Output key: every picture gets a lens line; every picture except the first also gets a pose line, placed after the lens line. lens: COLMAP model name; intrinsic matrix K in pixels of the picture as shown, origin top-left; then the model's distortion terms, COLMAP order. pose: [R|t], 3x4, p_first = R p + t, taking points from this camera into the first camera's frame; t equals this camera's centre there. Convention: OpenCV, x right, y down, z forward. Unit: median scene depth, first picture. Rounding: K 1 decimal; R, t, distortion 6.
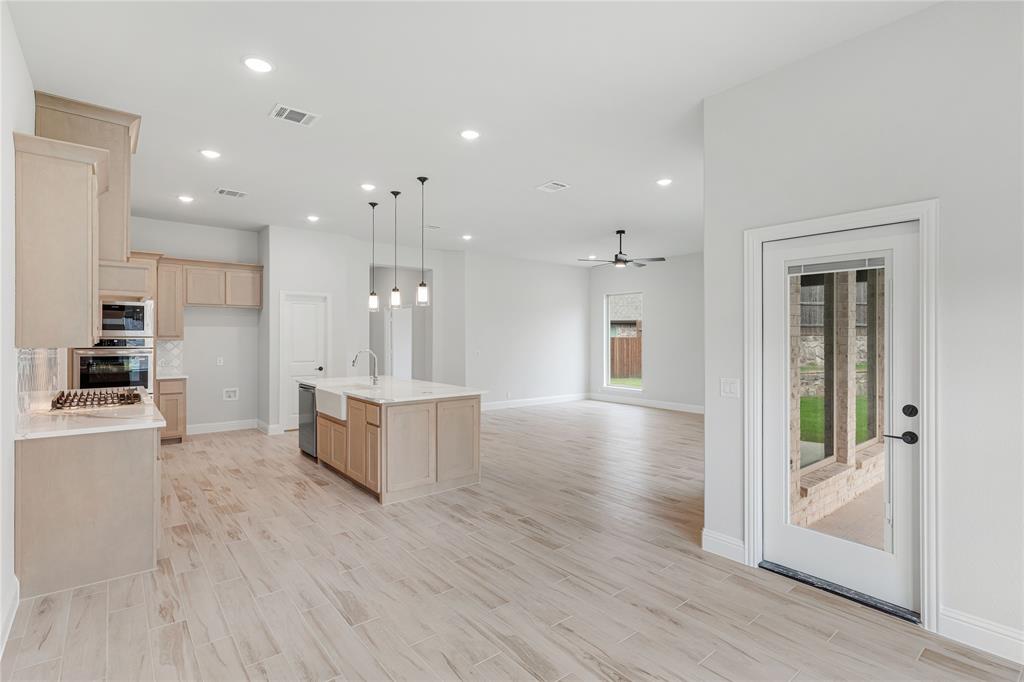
lens RADIAL K [[496.2, 0, 501.1], [0, 496.2, 334.9], [0, 0, 1]] dist [0.002679, 0.000184]
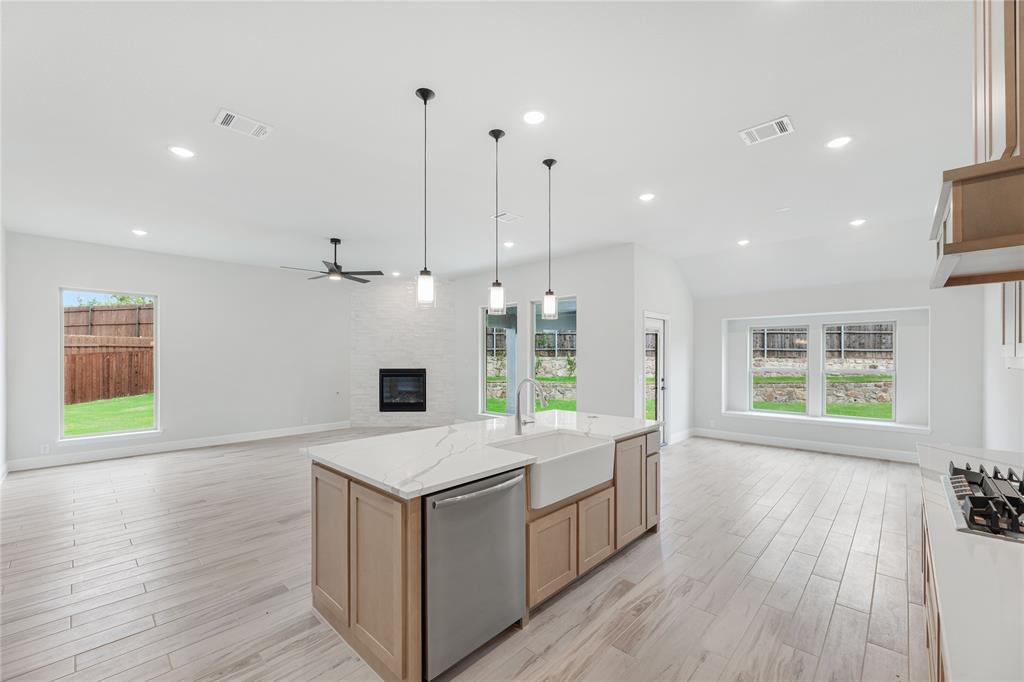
lens RADIAL K [[423.7, 0, 526.8], [0, 423.7, 354.8], [0, 0, 1]] dist [0.003430, 0.001022]
pose [[-0.168686, 0.004327, 0.985660, -0.552788], [-0.001574, 0.999988, -0.004659, 0.002989], [-0.985669, -0.002337, -0.168677, 0.766375]]
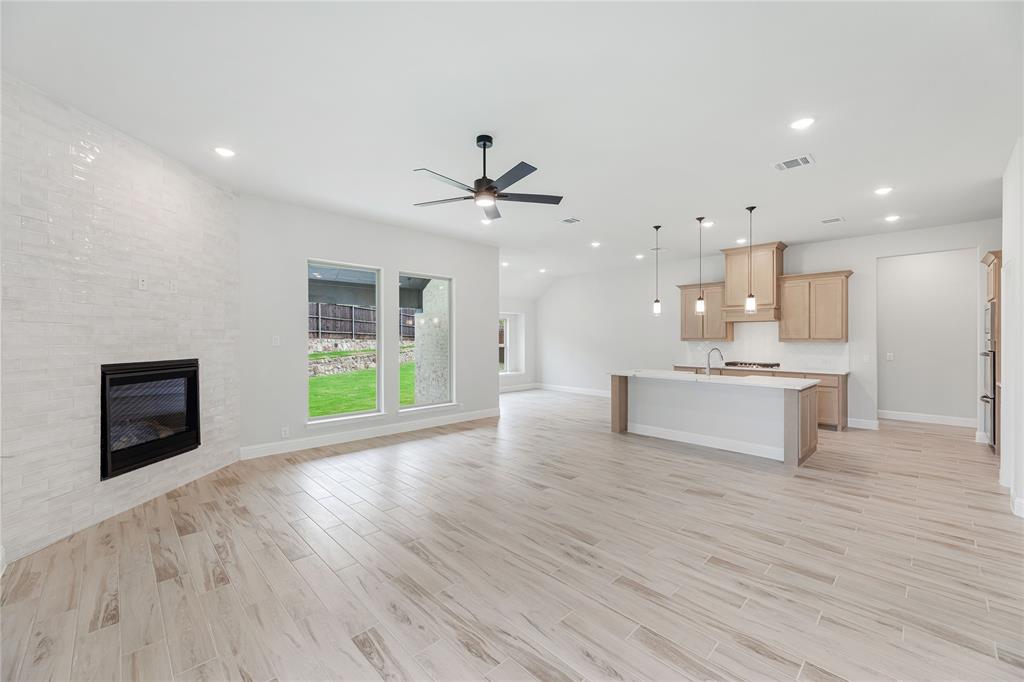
lens RADIAL K [[400.8, 0, 518.3], [0, 400.8, 336.9], [0, 0, 1]] dist [-0.000472, 0.000102]
pose [[-0.992869, -0.005594, -0.119079, 0.248865], [-0.004845, 0.999967, -0.006575, 0.008636], [0.119112, -0.005951, -0.992863, 1.388189]]
